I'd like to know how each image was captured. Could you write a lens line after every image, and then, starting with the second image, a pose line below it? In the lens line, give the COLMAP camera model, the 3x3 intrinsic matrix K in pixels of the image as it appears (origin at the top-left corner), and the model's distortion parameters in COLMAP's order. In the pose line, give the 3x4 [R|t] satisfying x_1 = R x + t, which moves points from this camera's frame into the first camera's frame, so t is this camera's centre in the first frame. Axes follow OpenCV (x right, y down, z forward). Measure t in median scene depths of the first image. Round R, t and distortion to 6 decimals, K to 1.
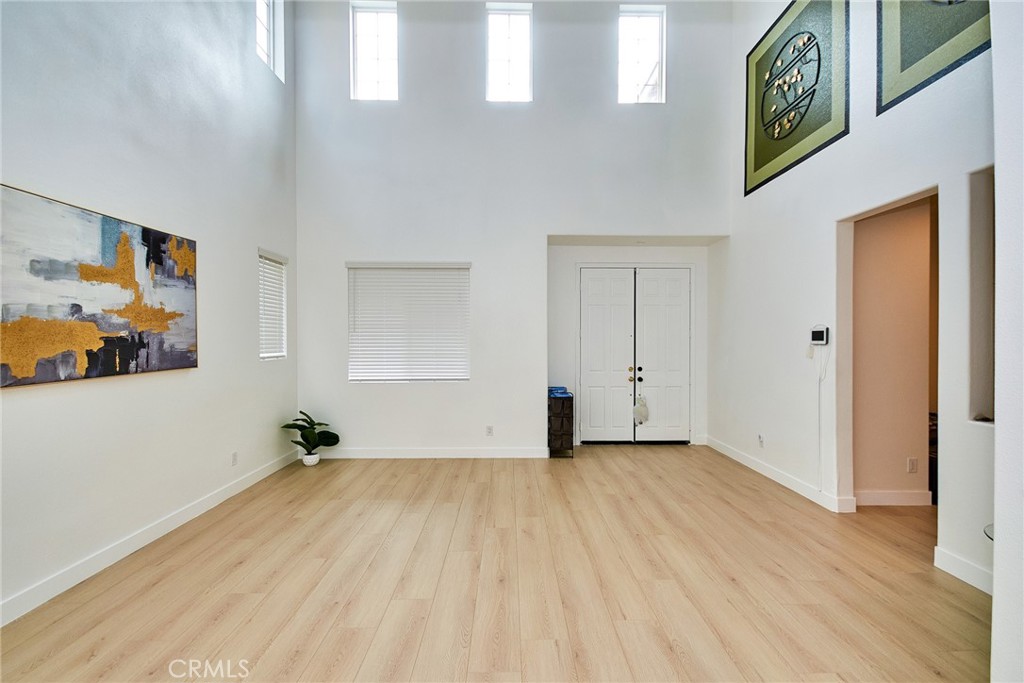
lens RADIAL K [[485.1, 0, 512.0], [0, 485.1, 341.5], [0, 0, 1]] dist [0.011499, -0.001011]
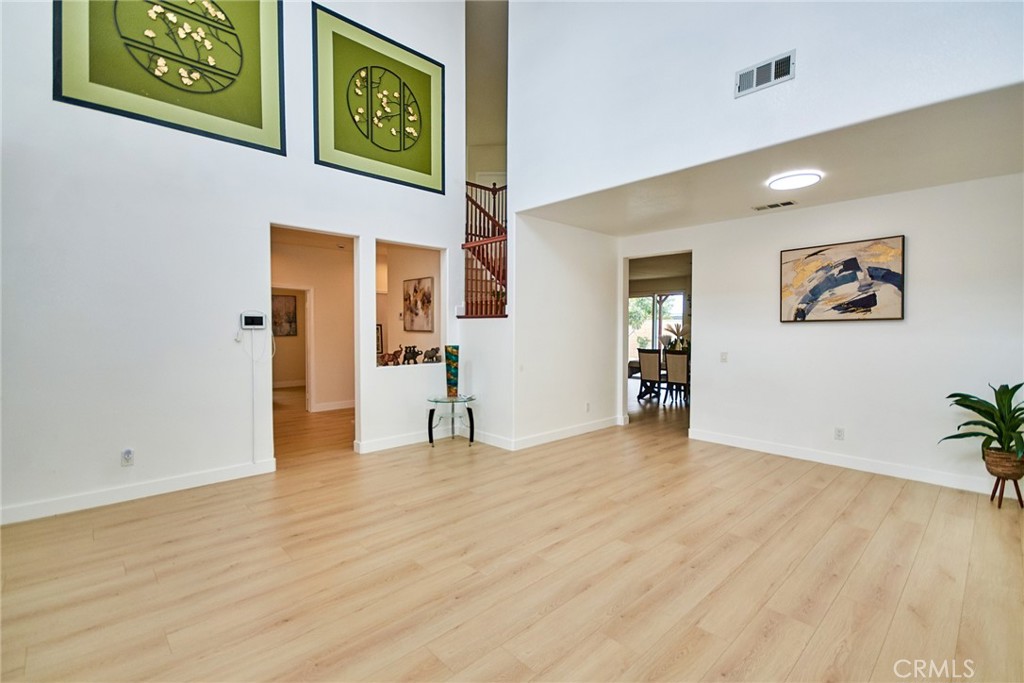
lens RADIAL K [[472.8, 0, 529.0], [0, 472.8, 342.5], [0, 0, 1]] dist [0.015923, 0.000086]
pose [[-0.725557, -0.024507, 0.687725, -0.589781], [-0.002184, 0.999443, 0.033310, -0.000237], [-0.688158, 0.022666, -0.725206, 1.459136]]
